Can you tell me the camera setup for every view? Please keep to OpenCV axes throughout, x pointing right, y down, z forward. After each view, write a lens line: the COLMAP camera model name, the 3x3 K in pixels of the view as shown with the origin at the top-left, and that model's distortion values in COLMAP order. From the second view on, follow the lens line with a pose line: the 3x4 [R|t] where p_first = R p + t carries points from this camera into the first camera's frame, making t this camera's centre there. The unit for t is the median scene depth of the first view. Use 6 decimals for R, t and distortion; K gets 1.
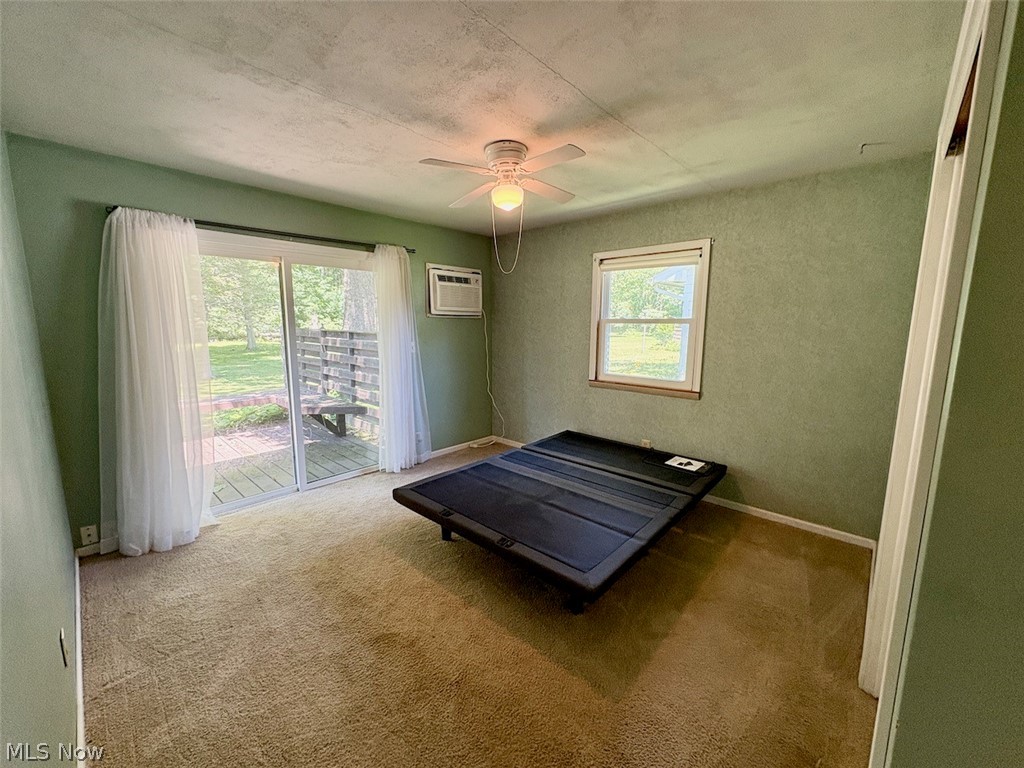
lens RADIAL K [[407.2, 0, 516.1], [0, 407.2, 388.0], [0, 0, 1]] dist [-0.000826, 0.000359]
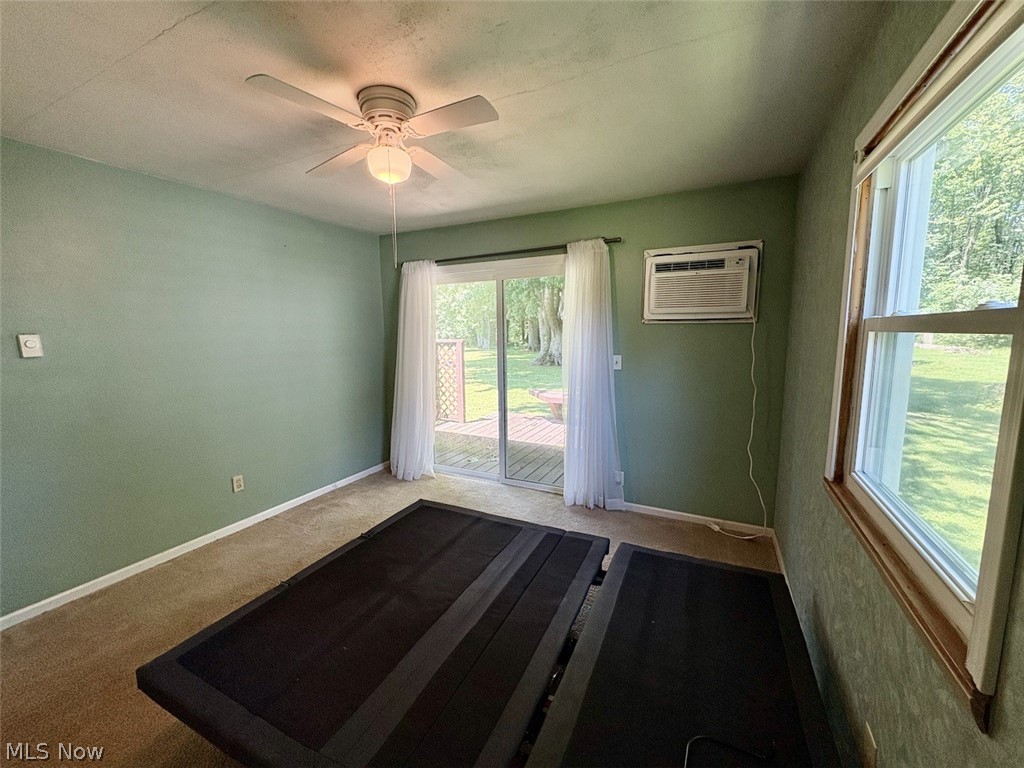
lens RADIAL K [[407.2, 0, 506.0], [0, 407.2, 384.5], [0, 0, 1]] dist [-0.000826, 0.000359]
pose [[0.273311, 0.121106, -0.954272, 0.468842], [-0.144118, 0.986001, 0.083857, -0.098635], [0.951068, 0.114608, 0.286939, 0.609135]]
